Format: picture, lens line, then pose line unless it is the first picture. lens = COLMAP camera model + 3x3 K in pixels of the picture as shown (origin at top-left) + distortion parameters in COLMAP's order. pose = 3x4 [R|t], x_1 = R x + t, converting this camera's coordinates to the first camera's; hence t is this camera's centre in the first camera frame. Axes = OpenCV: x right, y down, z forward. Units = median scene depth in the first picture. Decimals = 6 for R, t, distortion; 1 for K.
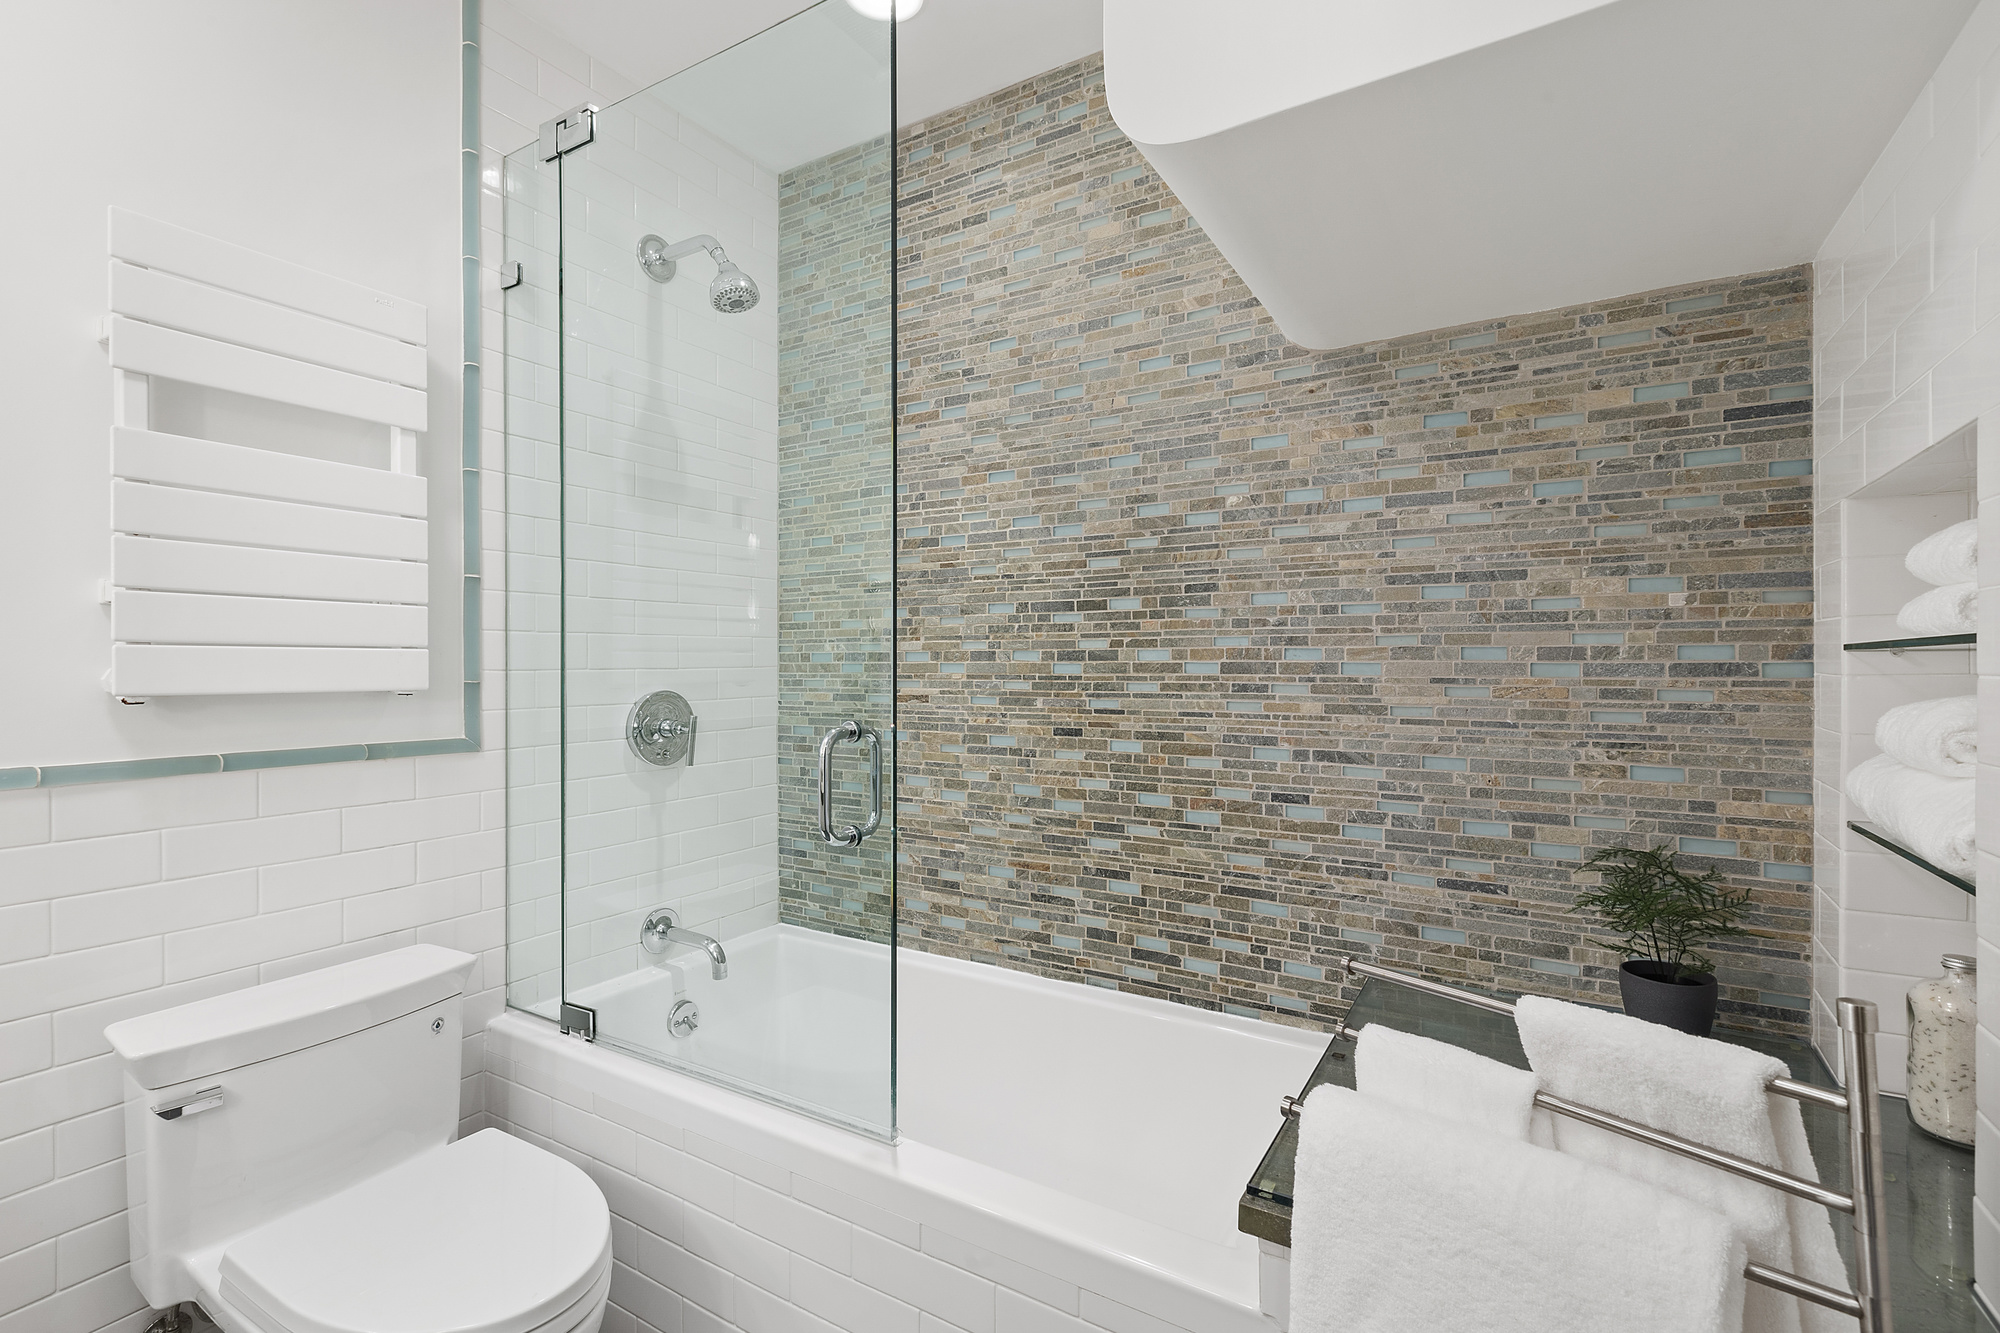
lens RADIAL K [[904.0, 0, 1000.0], [0, 904.0, 666.5], [0, 0, 1]] dist [0.001506, 0.000028]
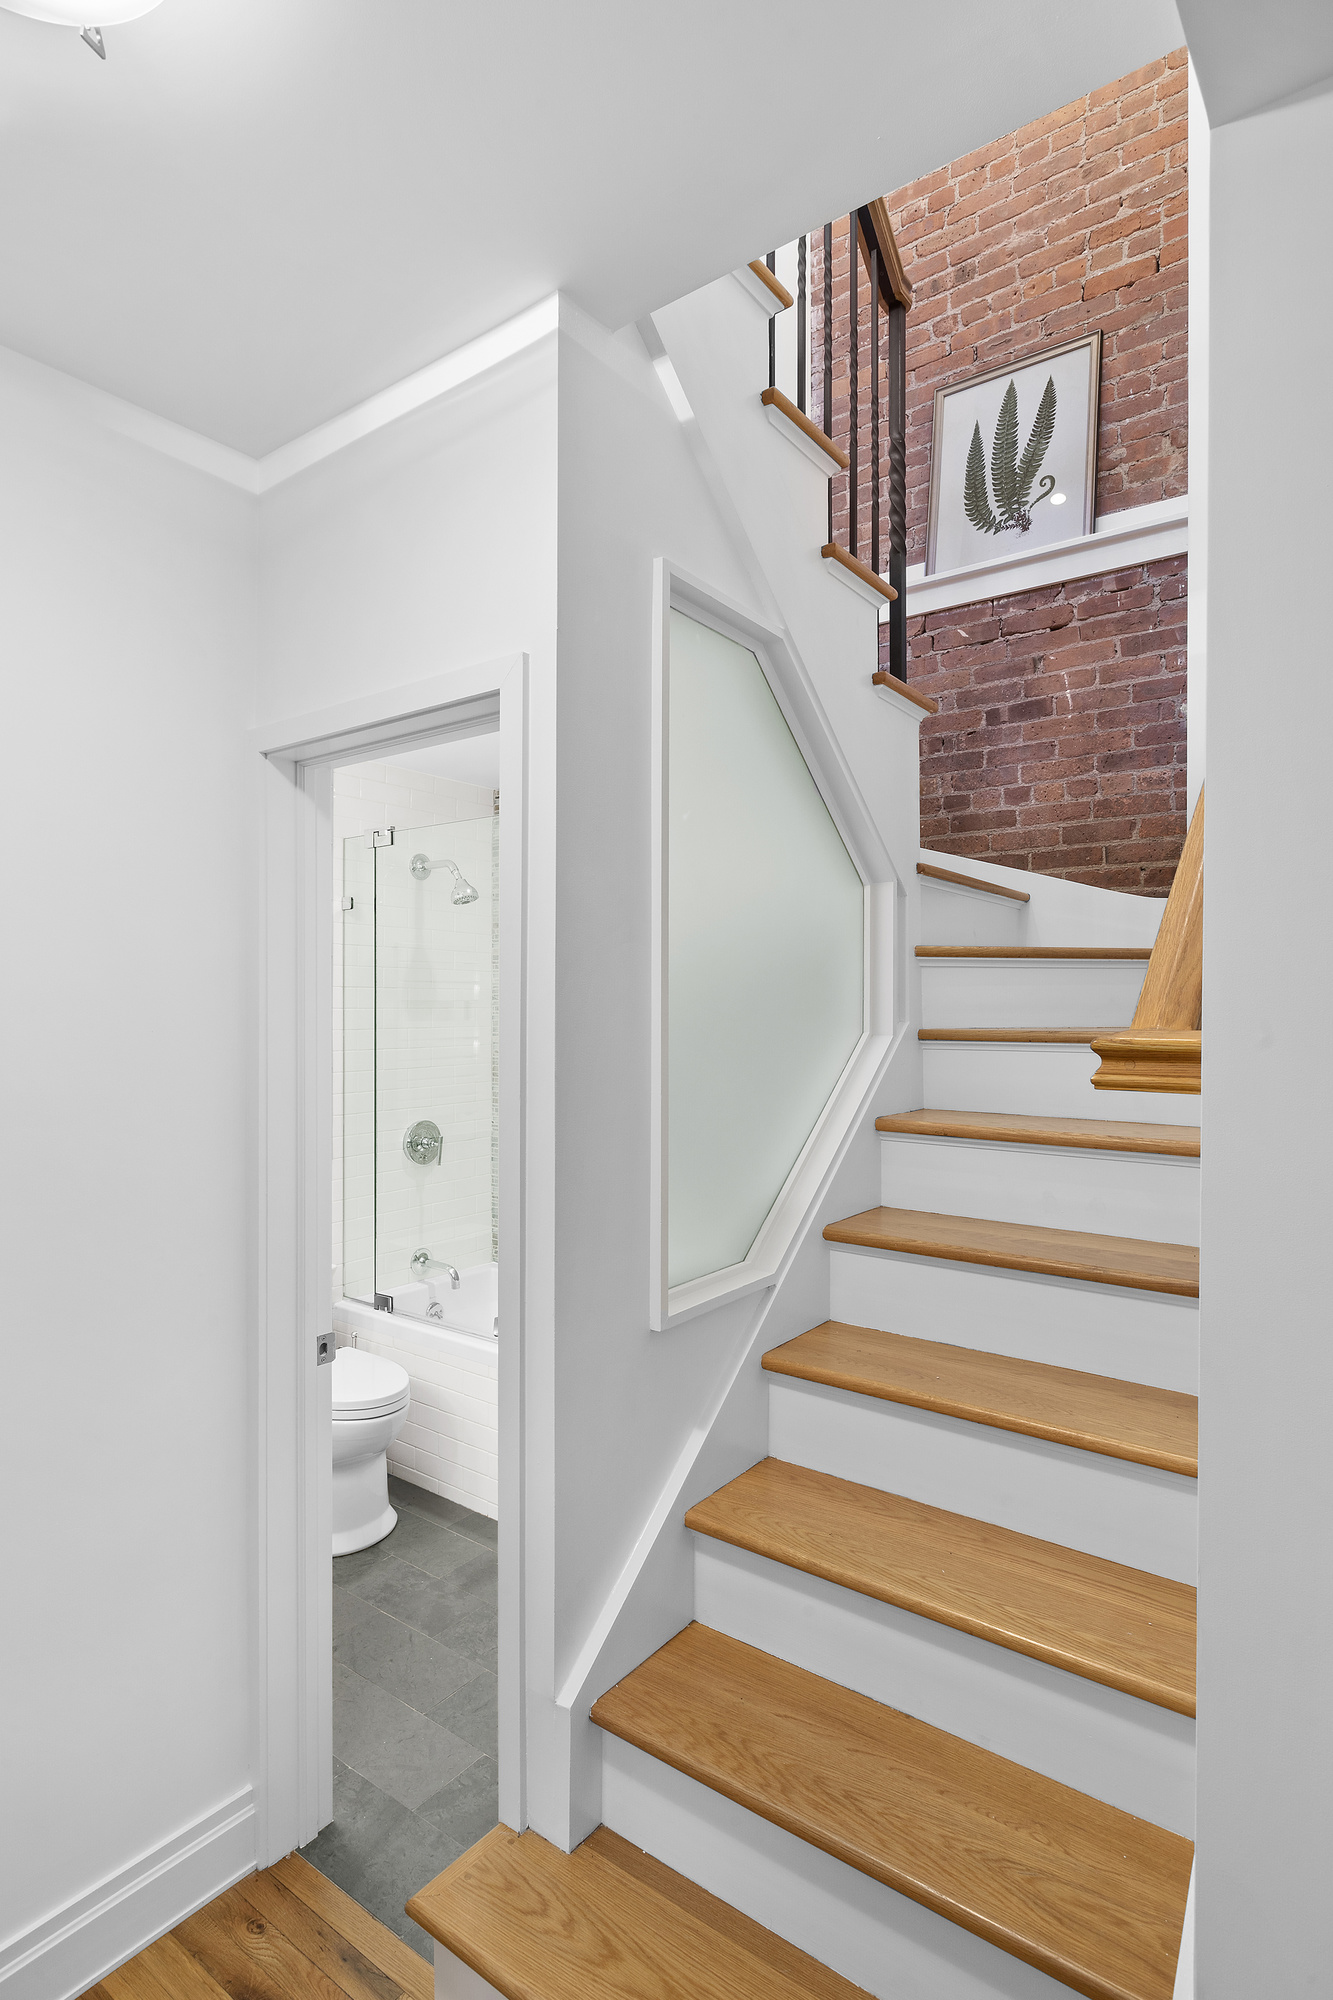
lens RADIAL K [[1024.6, 0, 666.5], [0, 1024.6, 1000.0], [0, 0, 1]] dist [-0.002783, -0.000779]
pose [[0.995156, -0.000994, -0.098302, 0.277439], [0.000271, 0.999973, -0.007367, -0.187805], [0.098307, 0.007305, 0.995129, -0.891588]]
